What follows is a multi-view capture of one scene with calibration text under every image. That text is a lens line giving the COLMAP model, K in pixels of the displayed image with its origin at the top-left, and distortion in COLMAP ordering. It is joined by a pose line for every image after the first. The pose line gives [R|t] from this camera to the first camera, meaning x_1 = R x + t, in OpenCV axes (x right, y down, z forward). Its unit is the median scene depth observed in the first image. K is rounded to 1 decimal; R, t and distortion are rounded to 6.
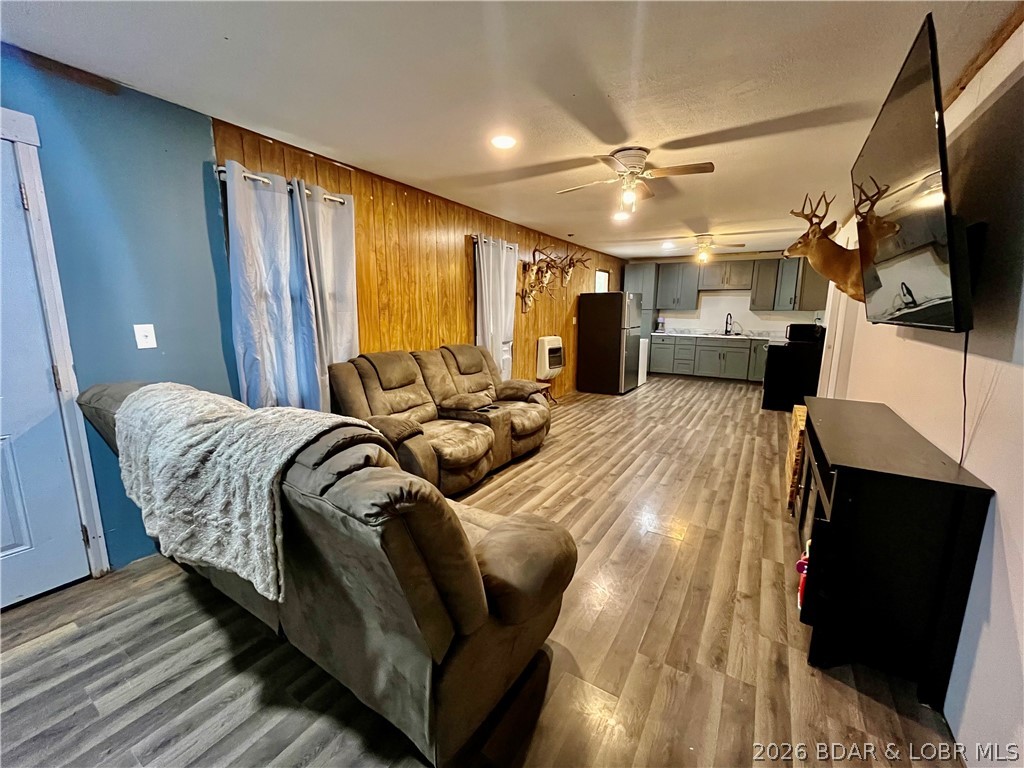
lens RADIAL K [[414.3, 0, 508.9], [0, 414.3, 385.0], [0, 0, 1]] dist [-0.003465, -0.000467]
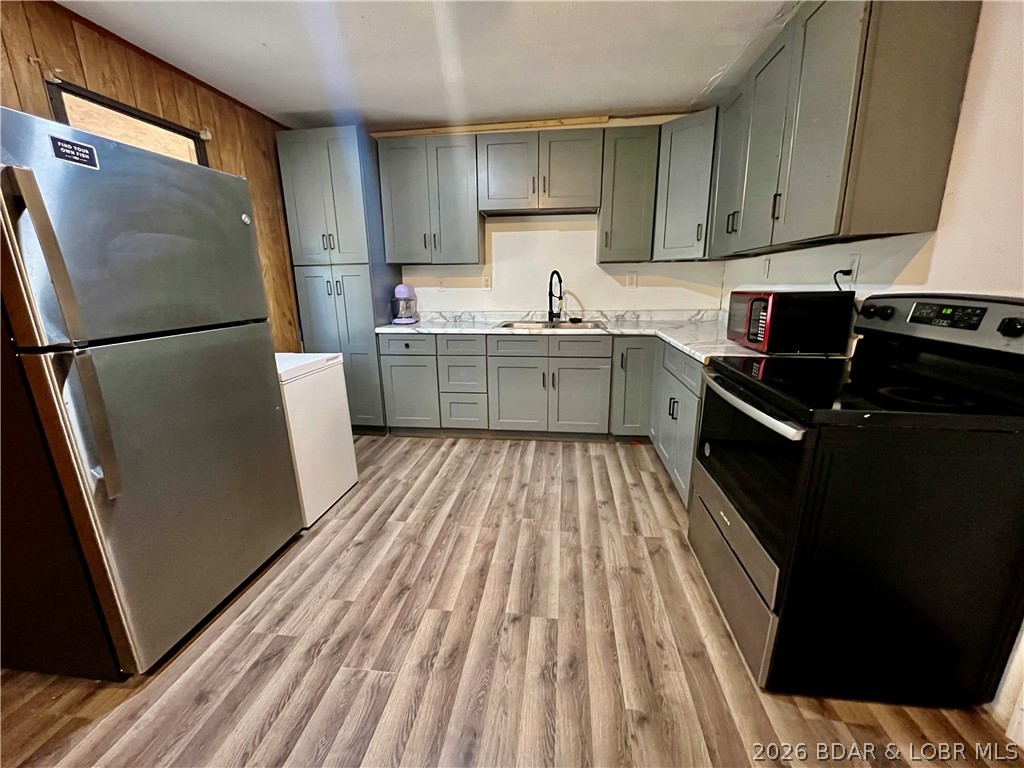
lens RADIAL K [[414.3, 0, 509.6], [0, 414.3, 385.8], [0, 0, 1]] dist [-0.003465, -0.000467]
pose [[0.907192, -0.115694, 0.404497, 0.336106], [0.091438, 0.992684, 0.078852, -0.104326], [-0.410661, -0.034547, 0.911134, 0.689015]]
